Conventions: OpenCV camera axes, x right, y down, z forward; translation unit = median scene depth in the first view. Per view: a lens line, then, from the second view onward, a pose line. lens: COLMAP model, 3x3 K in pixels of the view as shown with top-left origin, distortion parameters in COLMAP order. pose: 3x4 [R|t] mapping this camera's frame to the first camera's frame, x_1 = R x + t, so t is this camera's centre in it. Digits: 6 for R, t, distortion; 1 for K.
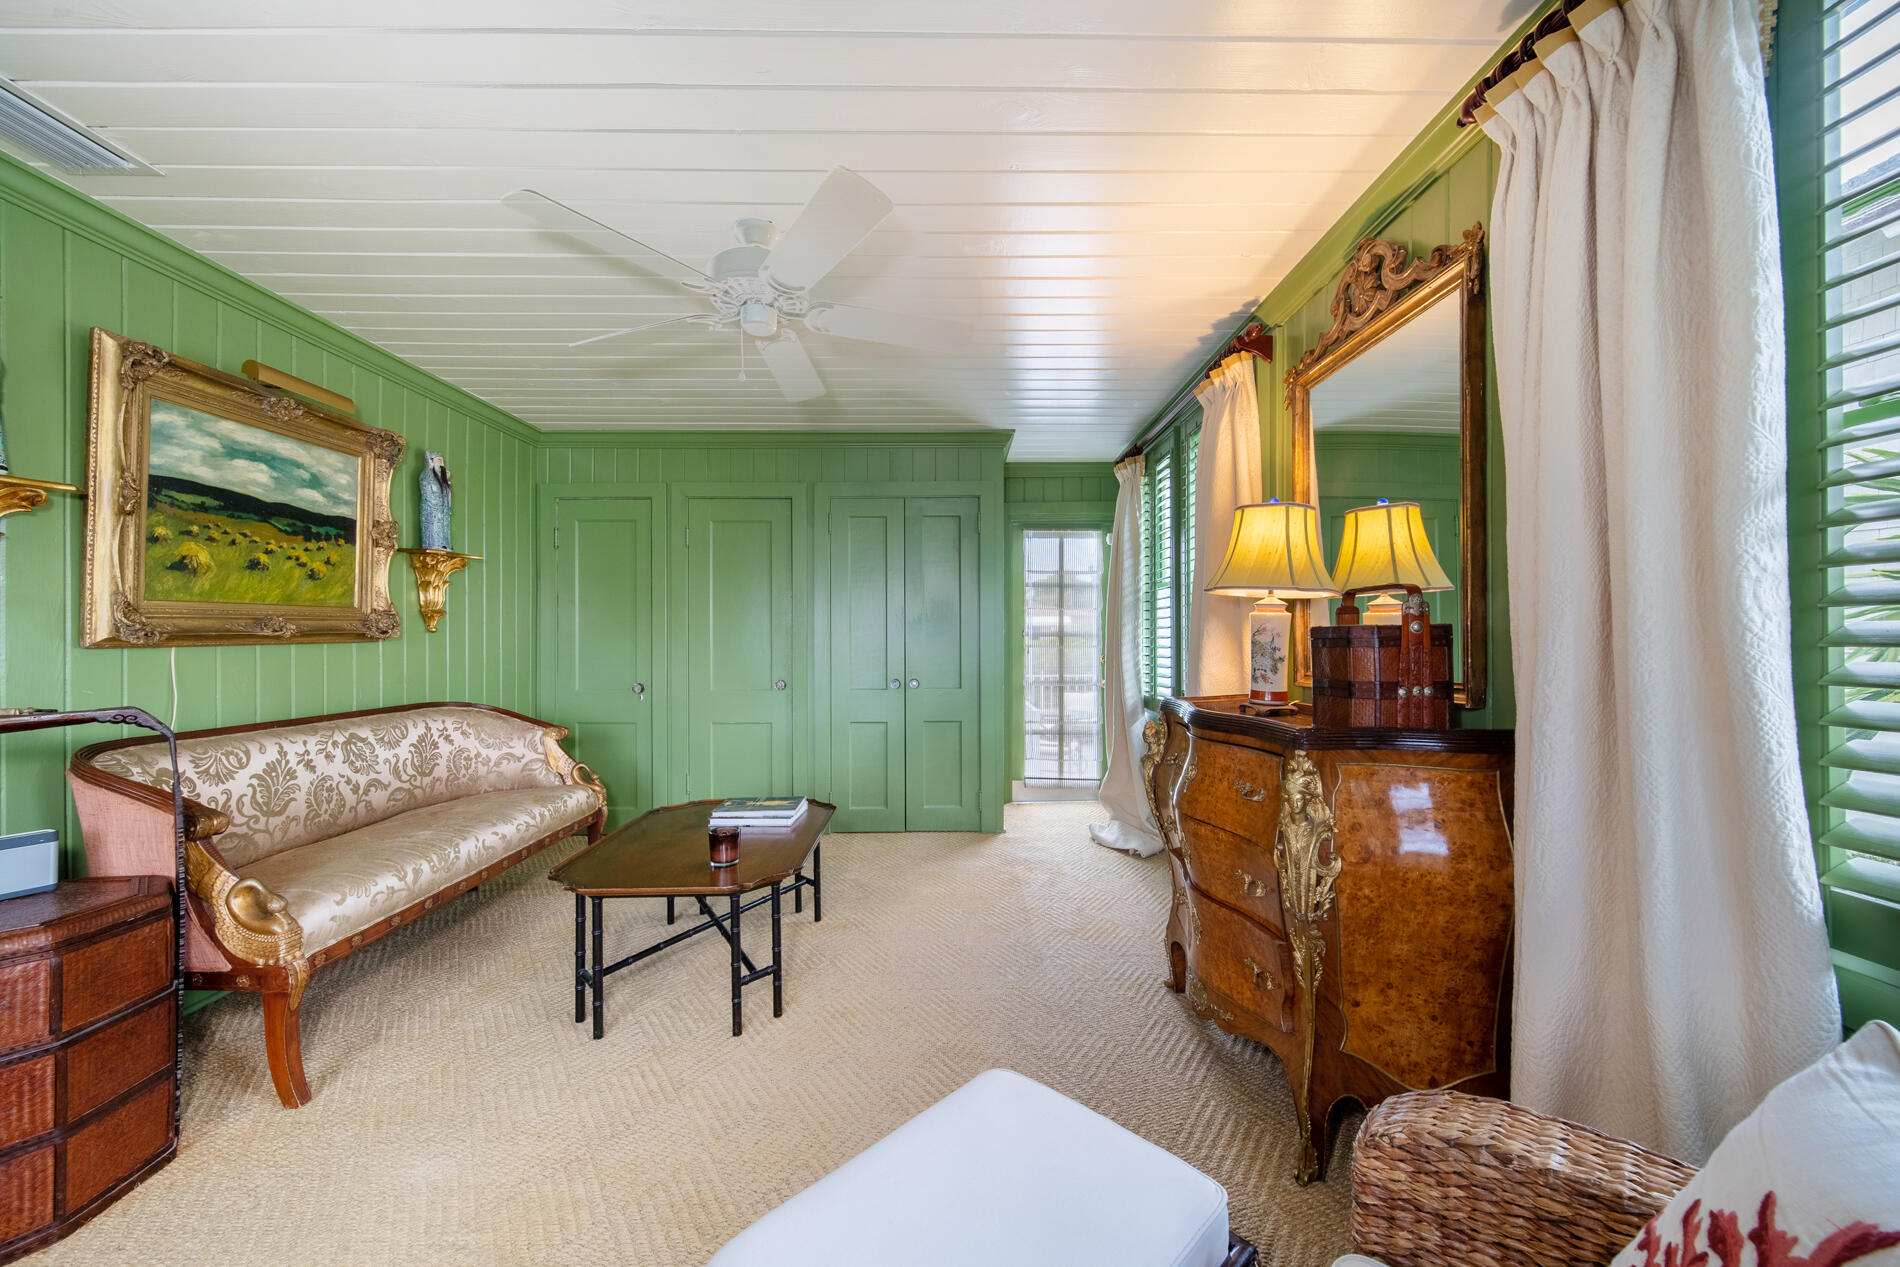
lens RADIAL K [[690.6, 0, 947.6], [0, 690.6, 637.3], [0, 0, 1]] dist [-0.005471, -0.000152]
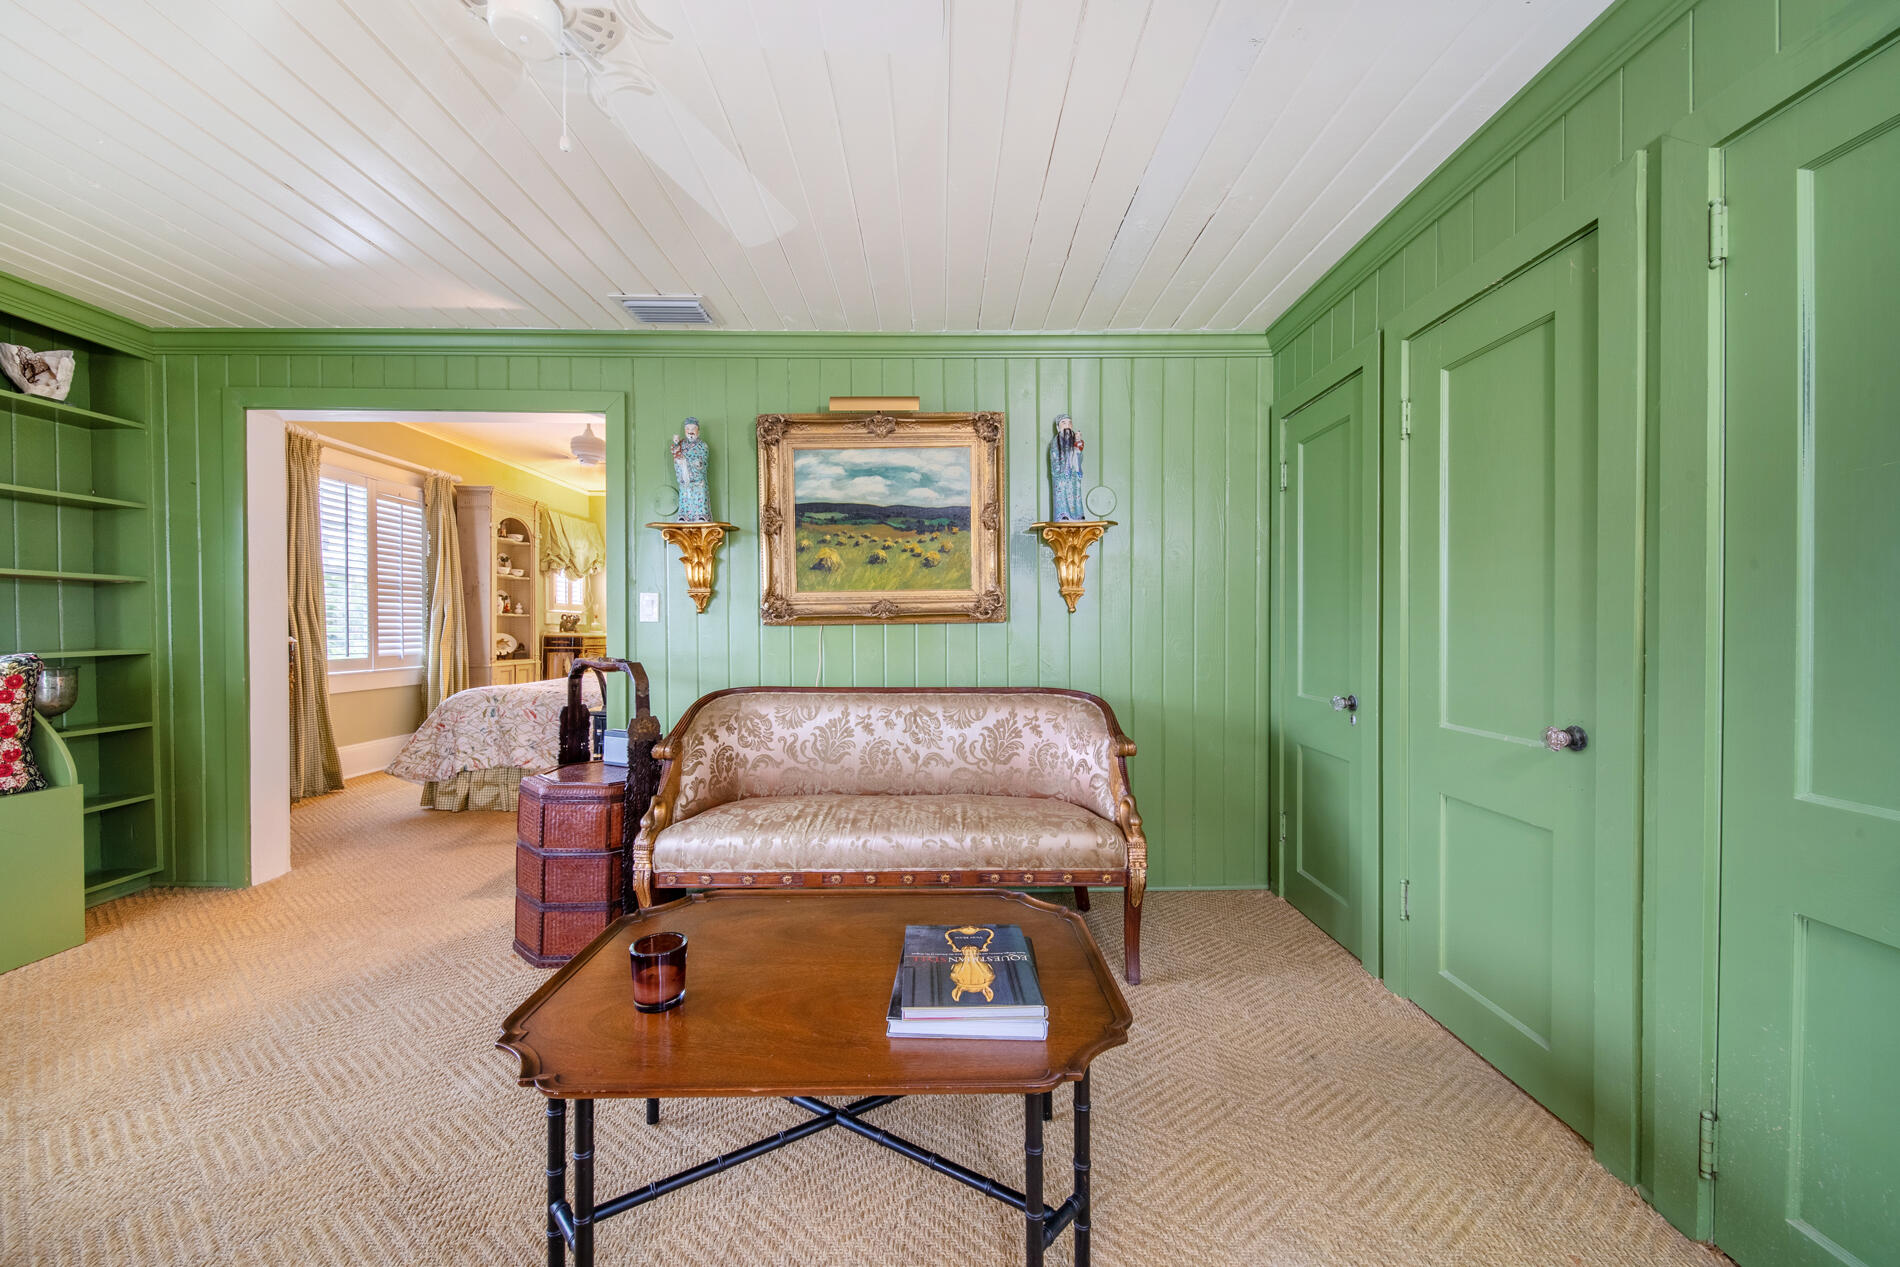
lens RADIAL K [[690.6, 0, 945.4], [0, 690.6, 633.0], [0, 0, 1]] dist [-0.005471, -0.000152]
pose [[-0.004605, 0.010162, -0.999938, 0.229696], [0.000993, 0.999948, 0.010157, 0.013583], [0.999989, -0.000946, -0.004615, 1.103936]]
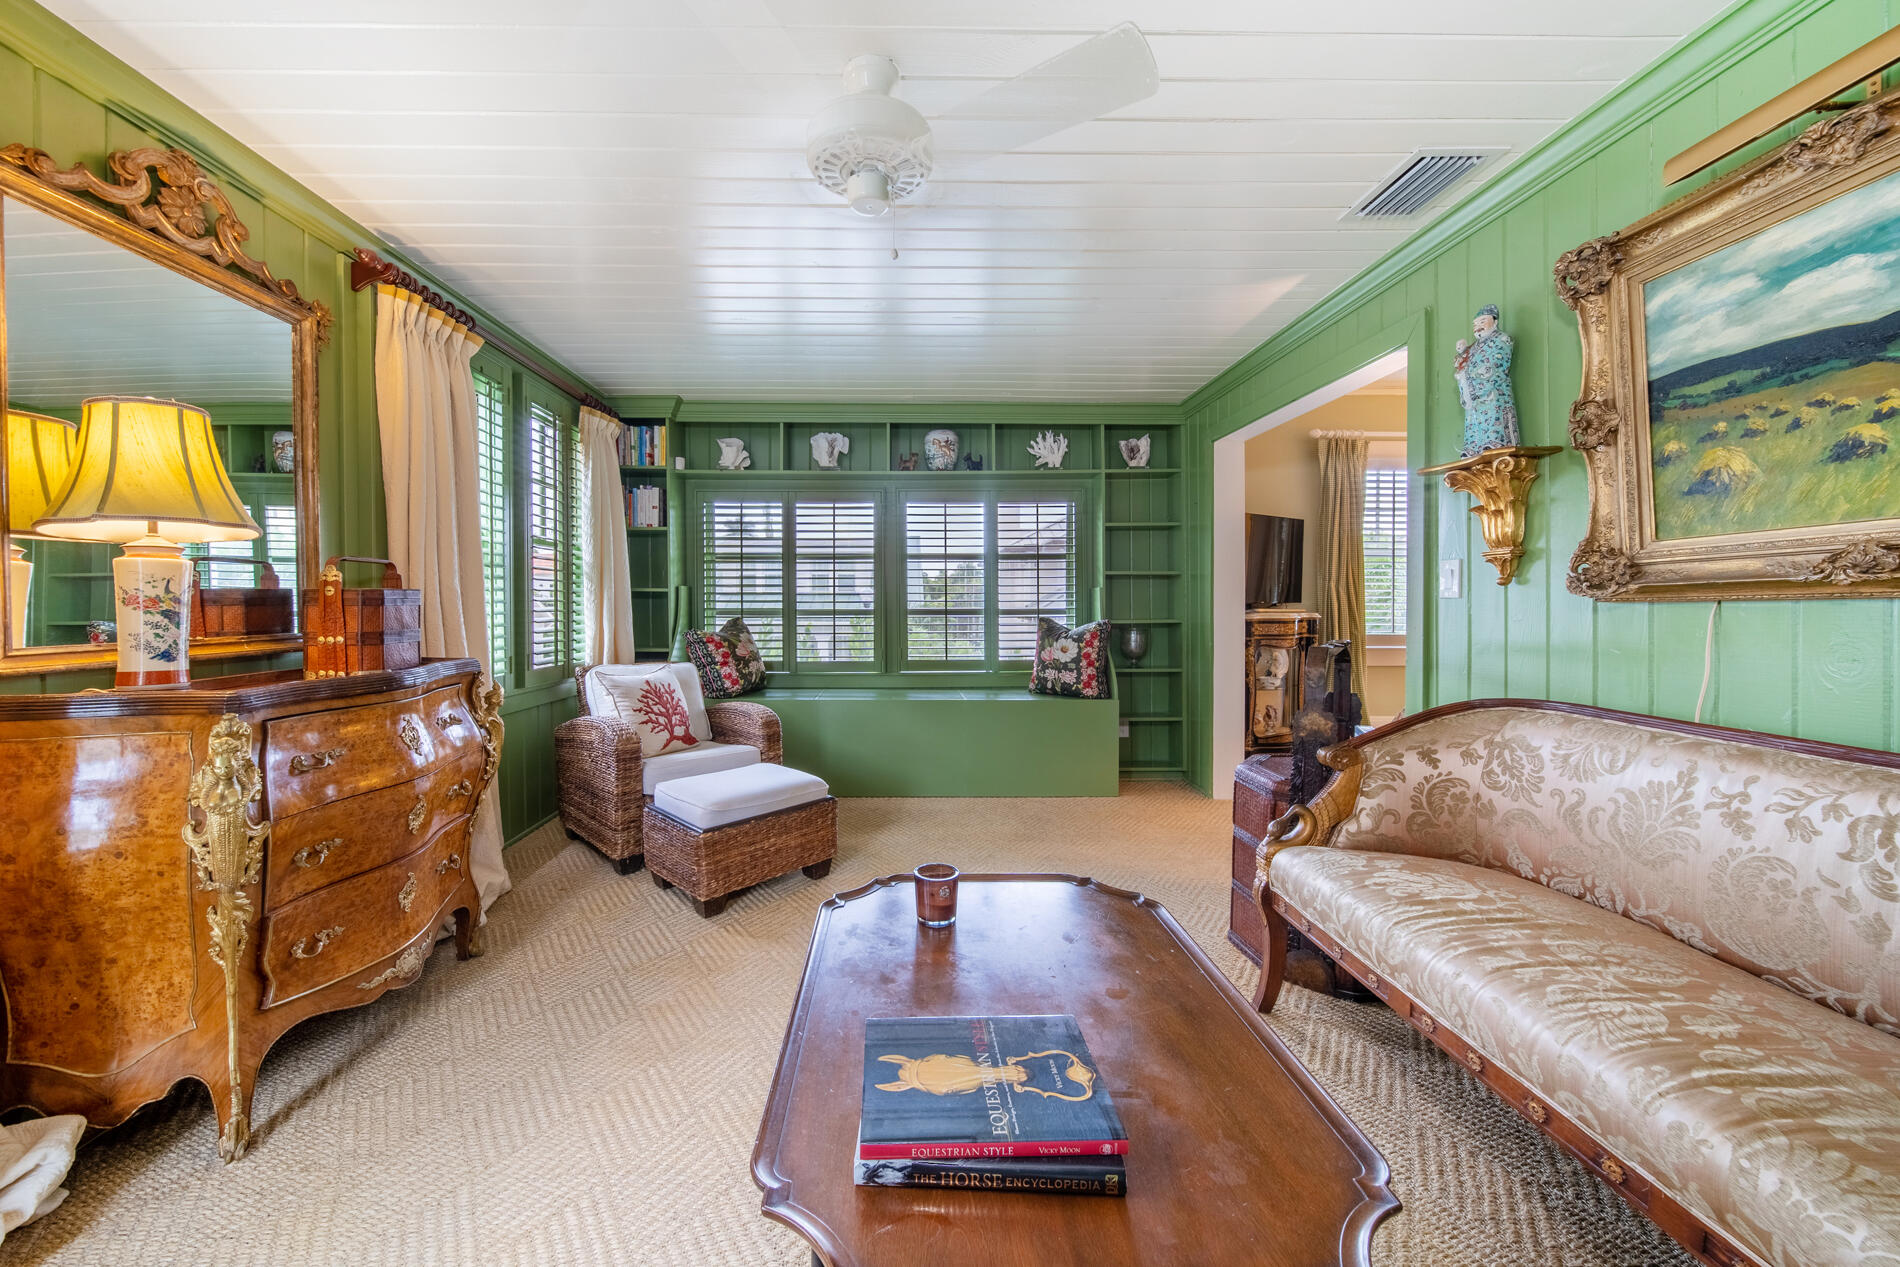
lens RADIAL K [[690.6, 0, 905.0], [0, 690.6, 607.9], [0, 0, 1]] dist [-0.005471, -0.000152]
pose [[-0.999941, 0.000996, 0.010788, -0.268365], [0.001032, 0.999994, 0.003347, 0.015305], [-0.010785, 0.003358, -0.999936, 1.503664]]
